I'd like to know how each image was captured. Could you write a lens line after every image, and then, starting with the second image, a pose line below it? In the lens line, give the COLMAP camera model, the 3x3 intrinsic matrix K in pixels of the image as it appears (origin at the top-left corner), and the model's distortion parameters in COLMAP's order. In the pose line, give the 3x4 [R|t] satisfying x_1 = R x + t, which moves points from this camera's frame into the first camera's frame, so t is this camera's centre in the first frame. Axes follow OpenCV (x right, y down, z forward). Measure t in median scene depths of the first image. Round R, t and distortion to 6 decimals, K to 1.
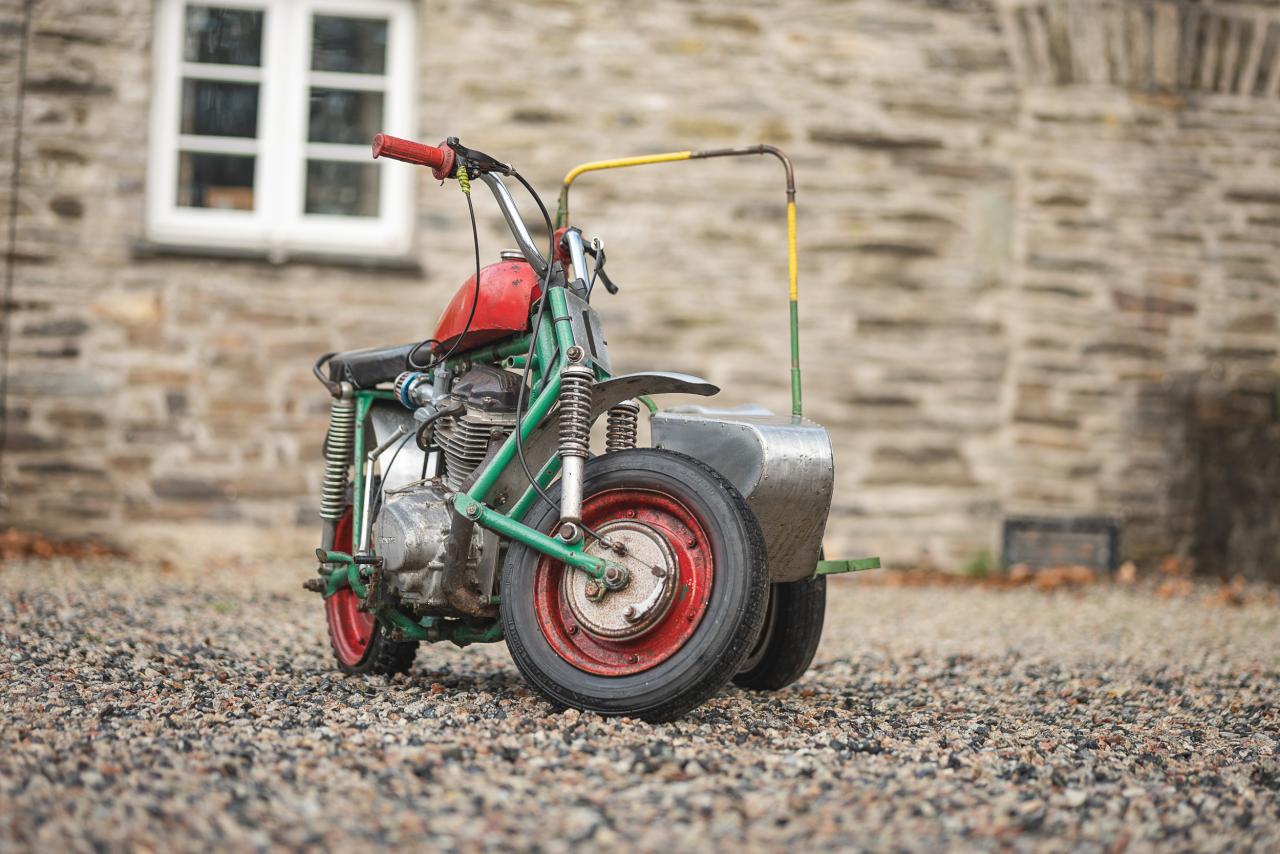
lens RADIAL K [[3118.1, 0, 644.0], [0, 3118.1, 431.7], [0, 0, 1]] dist [0.050167, 0.000000]
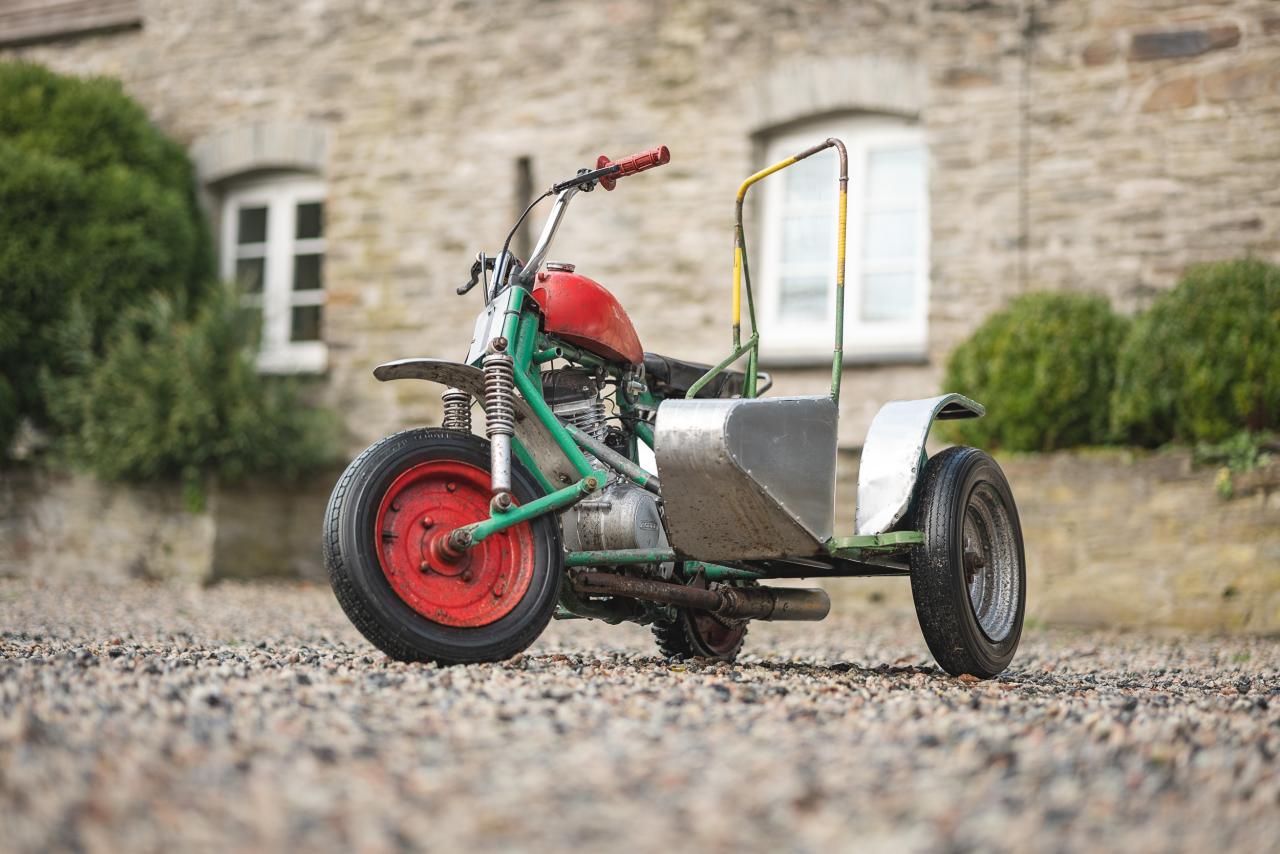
lens RADIAL K [[3118.1, 0, 642.6], [0, 3118.1, 419.9], [0, 0, 1]] dist [0.050167, 0.000000]
pose [[0.650593, -0.063406, -0.756775, 0.348152], [0.012370, 0.997261, -0.072921, 0.034124], [0.759326, 0.038080, 0.649596, 0.126693]]
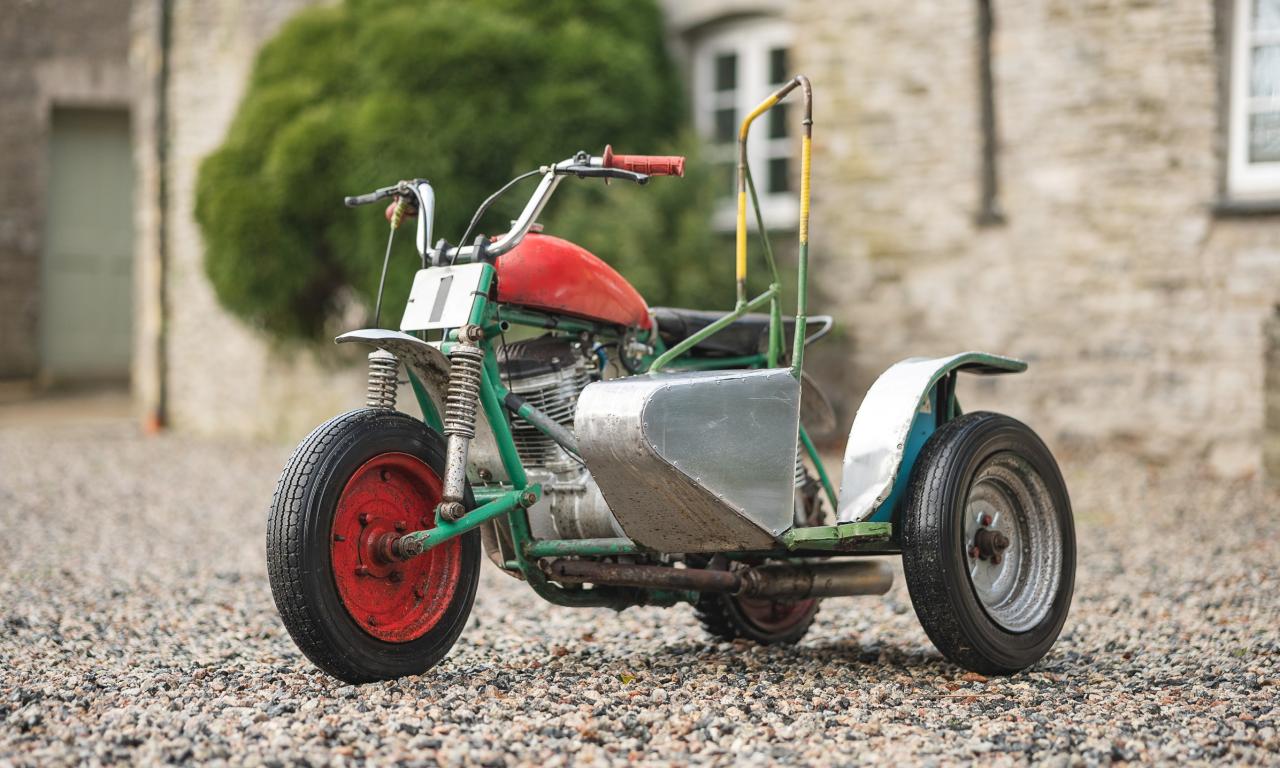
lens RADIAL K [[3239.3, 0, 634.7], [0, 3239.3, 388.2], [0, 0, 1]] dist [0.055207, 0.000000]
pose [[0.461329, -0.038509, -0.886393, 0.386808], [0.033054, 0.999110, -0.026203, 0.010743], [0.886613, -0.017210, 0.462191, 0.229591]]
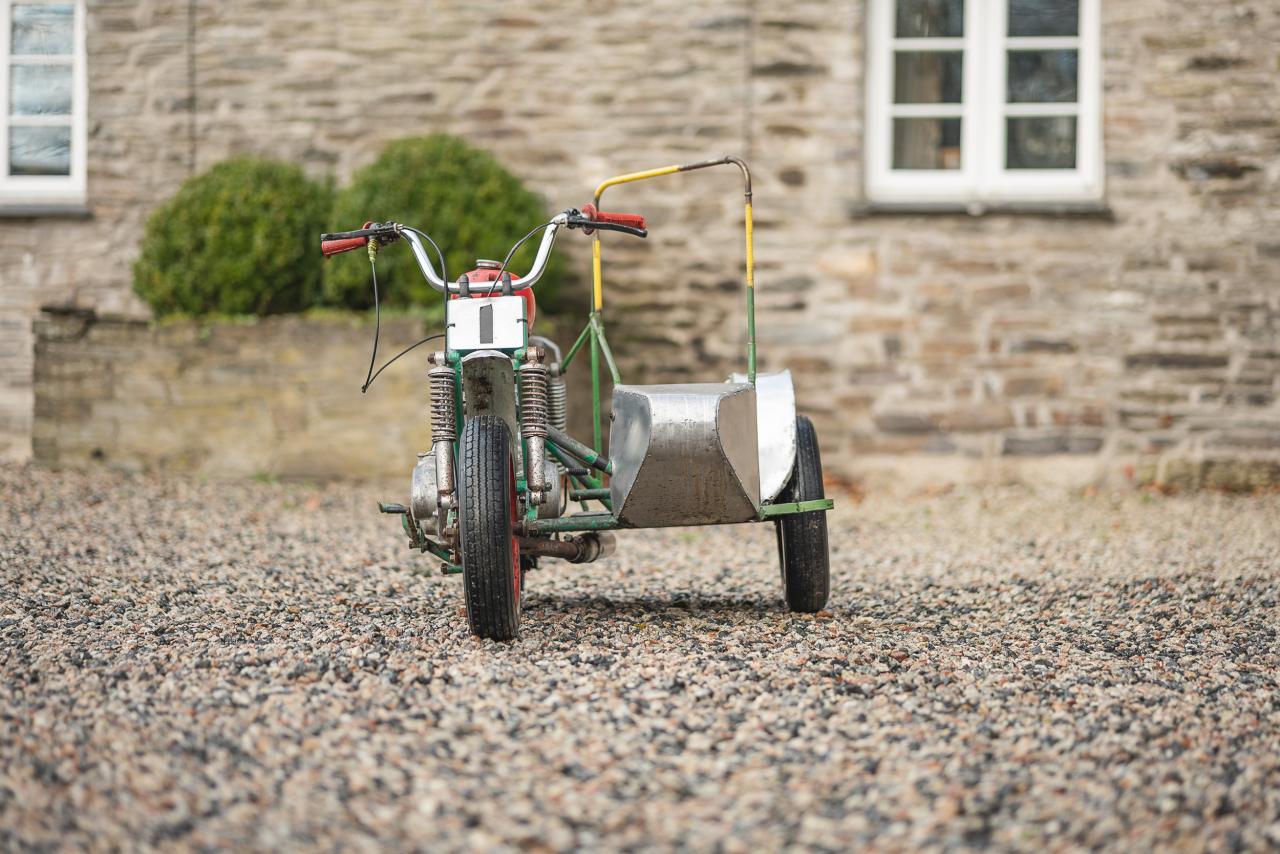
lens RADIAL K [[3118.1, 0, 640.0], [0, 3118.1, 421.1], [0, 0, 1]] dist [0.050167, 0.000000]
pose [[0.911830, -0.026636, -0.409702, 0.221538], [0.037098, 0.999156, 0.017607, -0.005760], [0.408888, -0.031254, 0.912049, -0.048073]]
